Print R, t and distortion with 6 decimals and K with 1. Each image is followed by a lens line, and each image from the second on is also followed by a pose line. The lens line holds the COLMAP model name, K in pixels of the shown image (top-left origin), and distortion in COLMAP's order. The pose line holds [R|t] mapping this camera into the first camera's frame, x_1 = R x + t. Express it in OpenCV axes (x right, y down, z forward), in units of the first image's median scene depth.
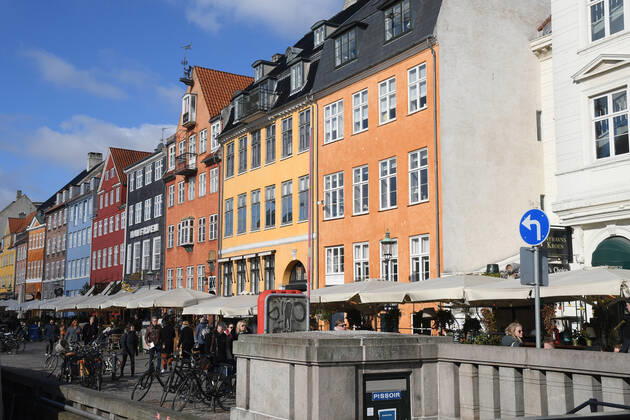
lens RADIAL K [[763.1, 0, 314.5], [0, 763.1, 210.4], [0, 0, 1]] dist [0.129153, 0.020168]
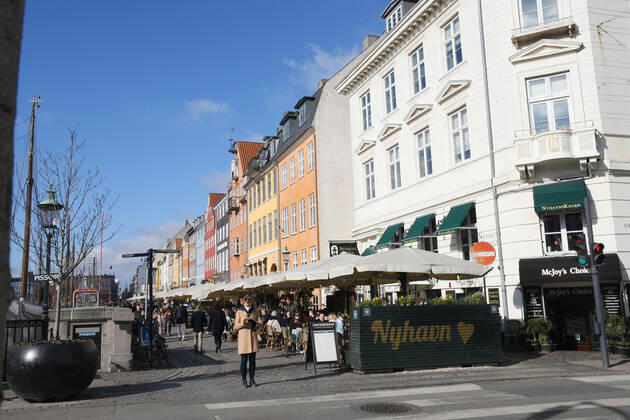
lens RADIAL K [[567.3, 0, 313.8], [0, 567.3, 207.8], [0, 0, 1]] dist [-0.067089, 0.099384]
pose [[0.976082, -0.065604, -0.207270, 0.205154], [0.061493, 0.997763, -0.026222, -0.009875], [0.208526, 0.012850, 0.977932, -0.094642]]
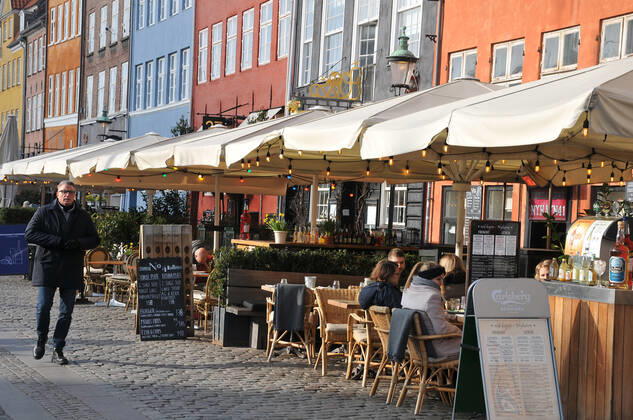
lens RADIAL K [[1412.4, 0, 316.4], [0, 1412.4, 224.7], [0, 0, 1]] dist [0.439656, 0.498290]
pose [[0.979568, 0.048177, -0.195256, -0.124835], [-0.022727, 0.991182, 0.130544, 0.065263], [0.199823, -0.123440, 0.972025, 0.441194]]
